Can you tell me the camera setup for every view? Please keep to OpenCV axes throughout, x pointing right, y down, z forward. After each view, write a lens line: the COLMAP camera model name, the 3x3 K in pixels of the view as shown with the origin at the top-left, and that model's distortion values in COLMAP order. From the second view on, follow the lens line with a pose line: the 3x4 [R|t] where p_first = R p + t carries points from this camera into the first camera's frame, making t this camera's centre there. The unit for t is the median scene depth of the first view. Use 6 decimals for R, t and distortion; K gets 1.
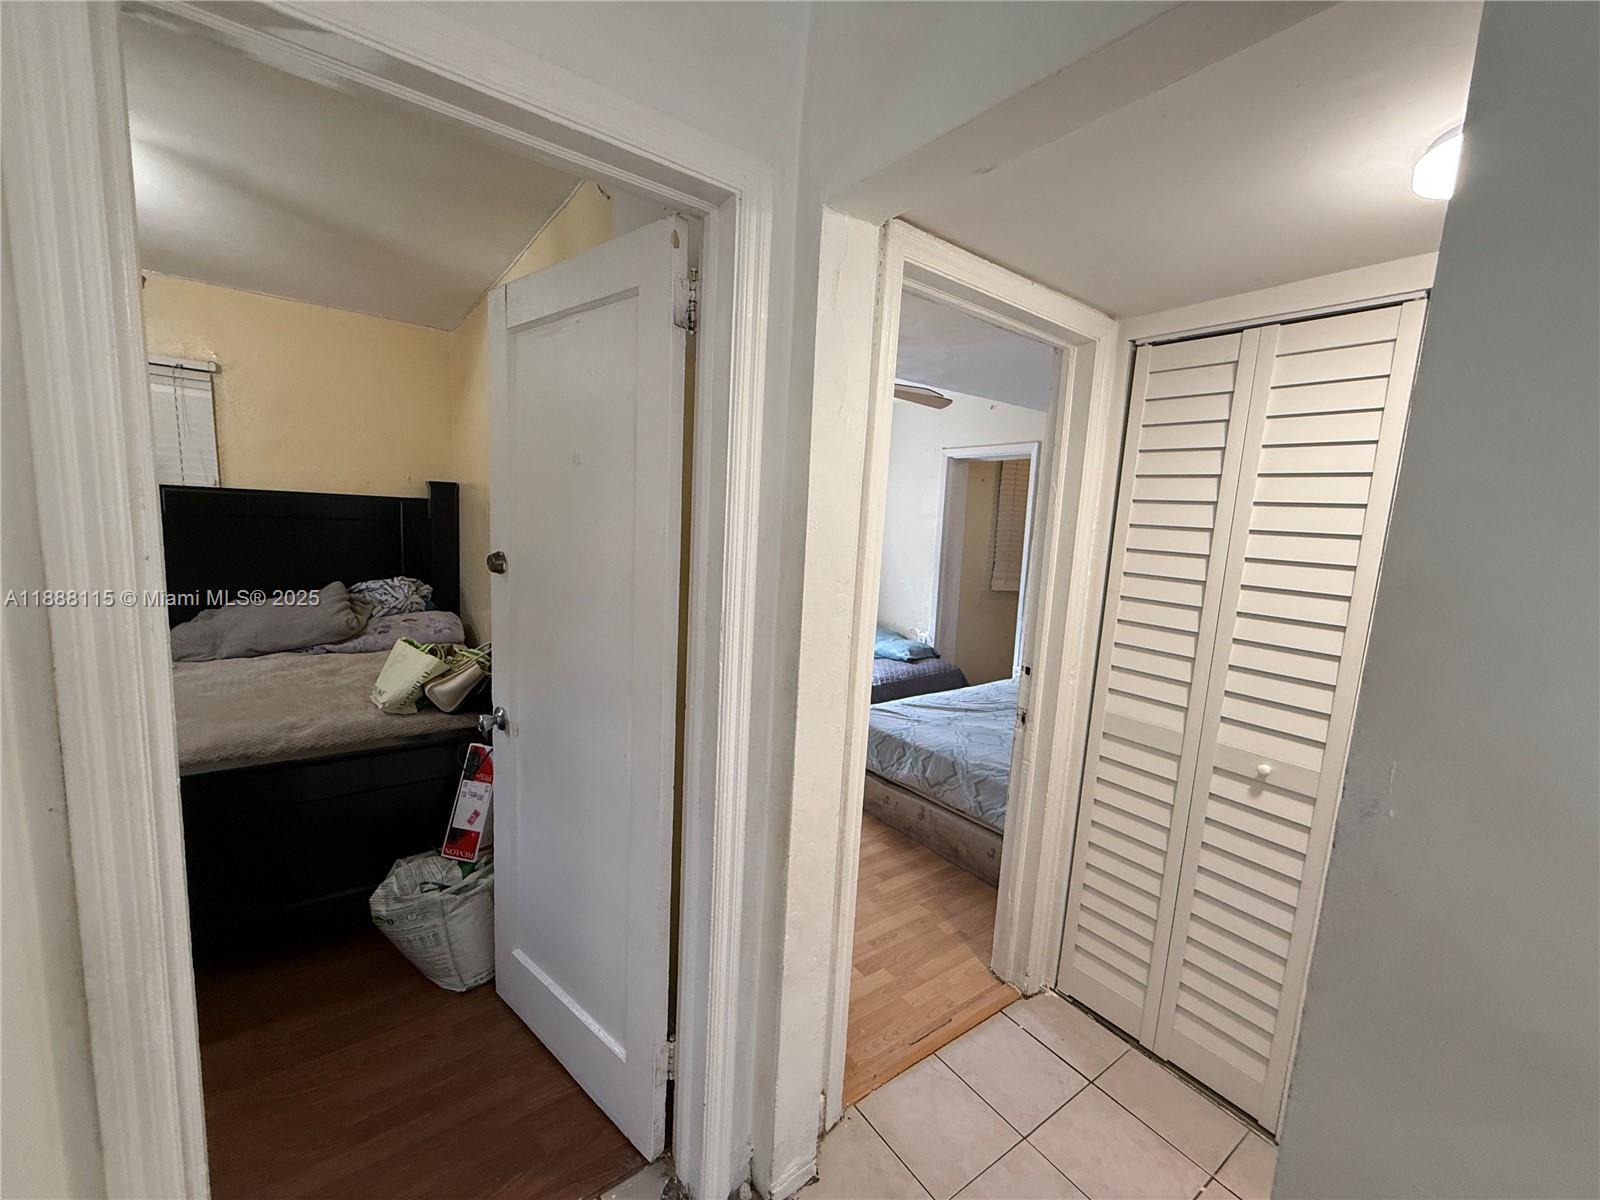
lens RADIAL K [[642.6, 0, 798.3], [0, 642.6, 604.9], [0, 0, 1]] dist [0.001157, 0.000564]
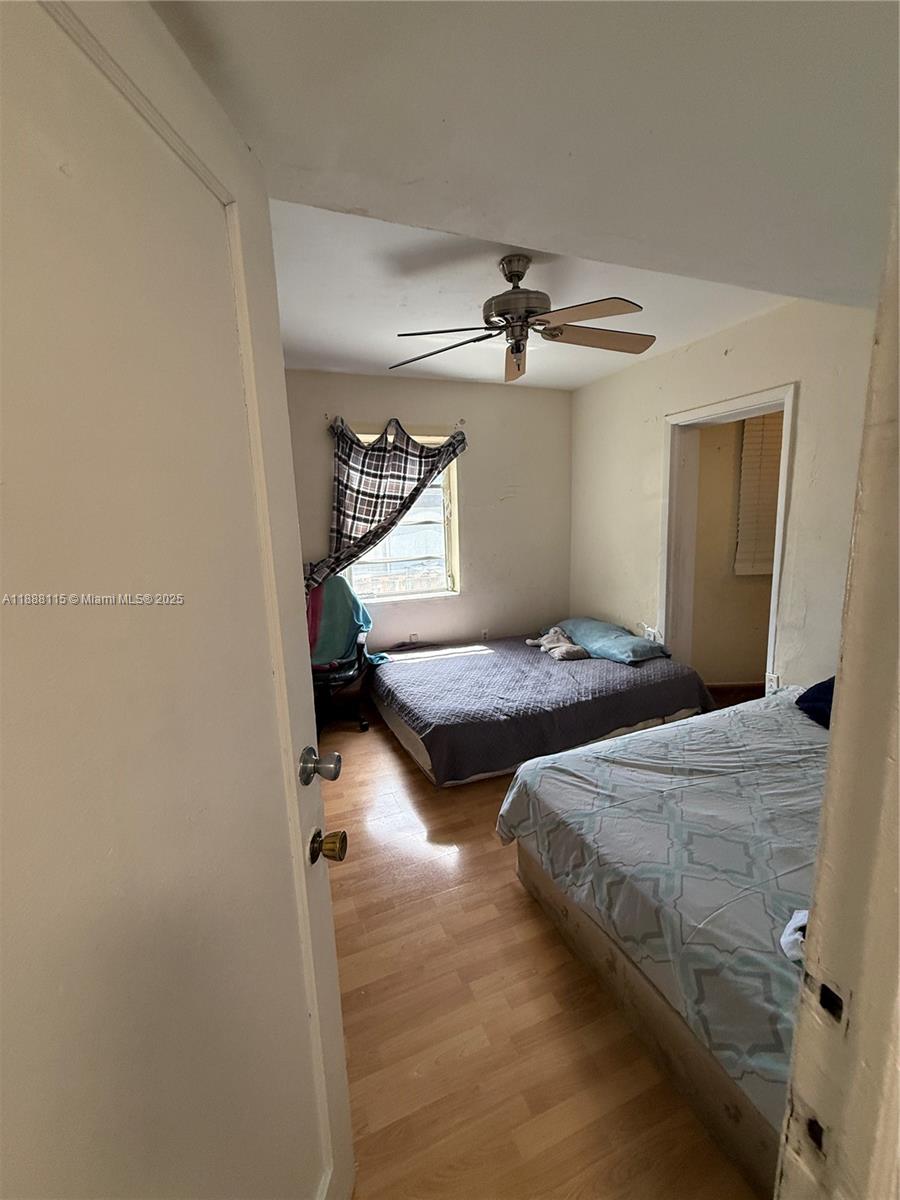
lens RADIAL K [[481.9, 0, 451.6], [0, 481.9, 592.8], [0, 0, 1]] dist [0.001157, 0.000564]
pose [[0.967509, -0.039064, -0.249802, 0.105591], [0.045976, 0.998703, 0.021891, -0.036525], [0.248622, -0.032664, 0.968050, 0.312758]]
